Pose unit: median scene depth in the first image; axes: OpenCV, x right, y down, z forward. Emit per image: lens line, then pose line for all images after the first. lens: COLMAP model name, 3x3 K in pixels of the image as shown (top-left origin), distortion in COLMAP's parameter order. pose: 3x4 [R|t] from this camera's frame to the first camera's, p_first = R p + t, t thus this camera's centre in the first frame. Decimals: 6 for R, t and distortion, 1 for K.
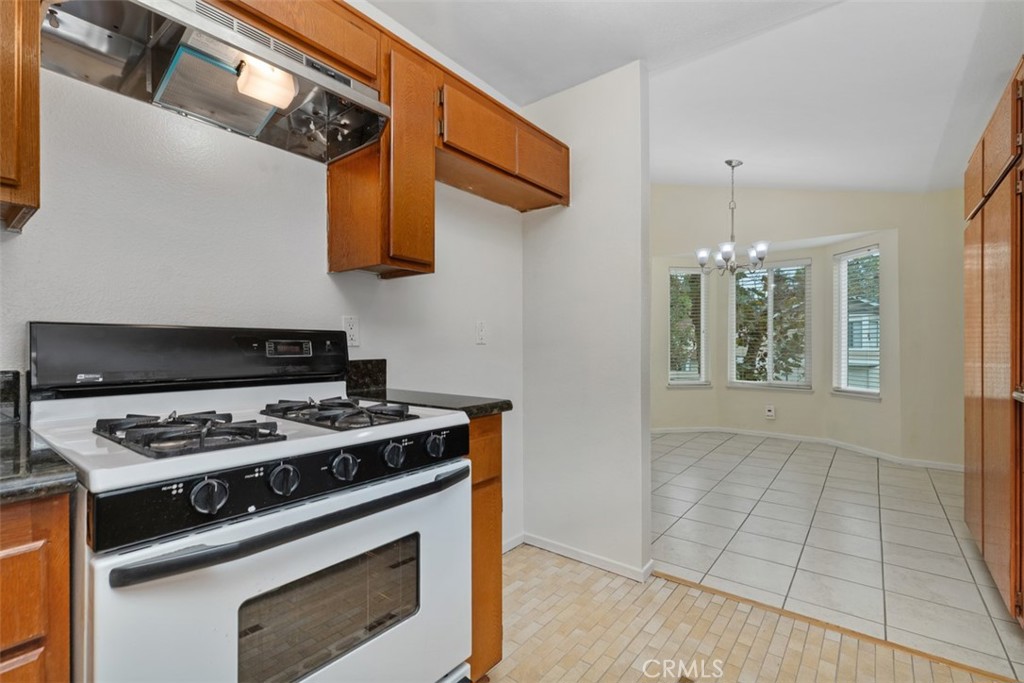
lens RADIAL K [[466.6, 0, 515.5], [0, 466.6, 342.8], [0, 0, 1]] dist [0.001759, -0.000174]
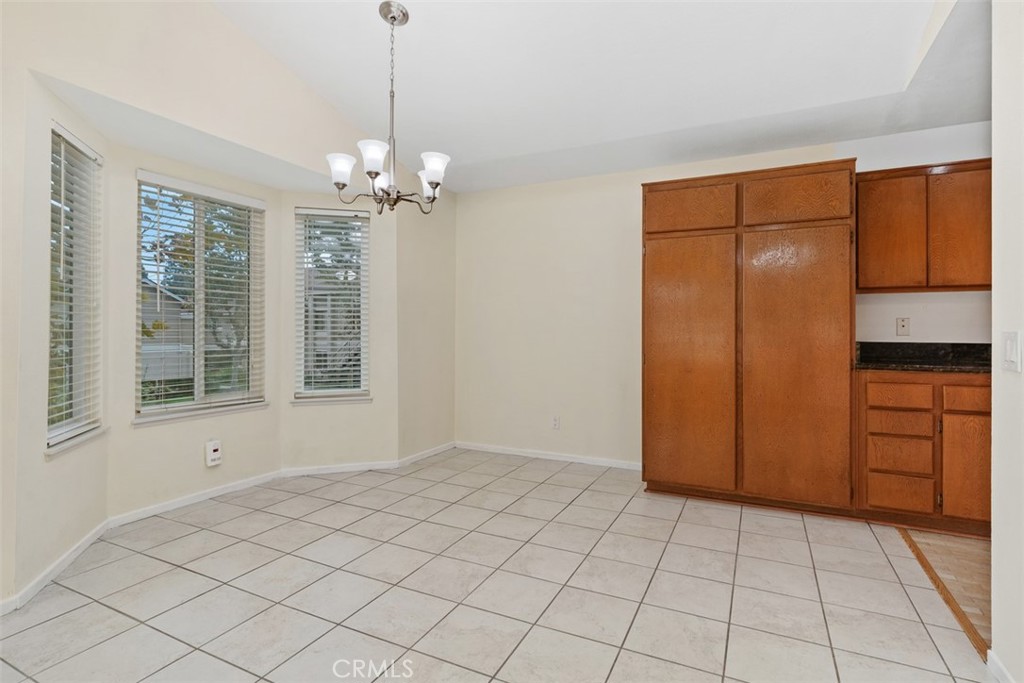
lens RADIAL K [[514.2, 0, 510.5], [0, 514.2, 337.5], [0, 0, 1]] dist [-0.003329, -0.000400]
pose [[-0.191979, -0.005430, 0.981384, -0.369728], [-0.005326, 0.999976, 0.004491, 0.019700], [-0.981385, -0.004365, -0.192003, 2.276193]]
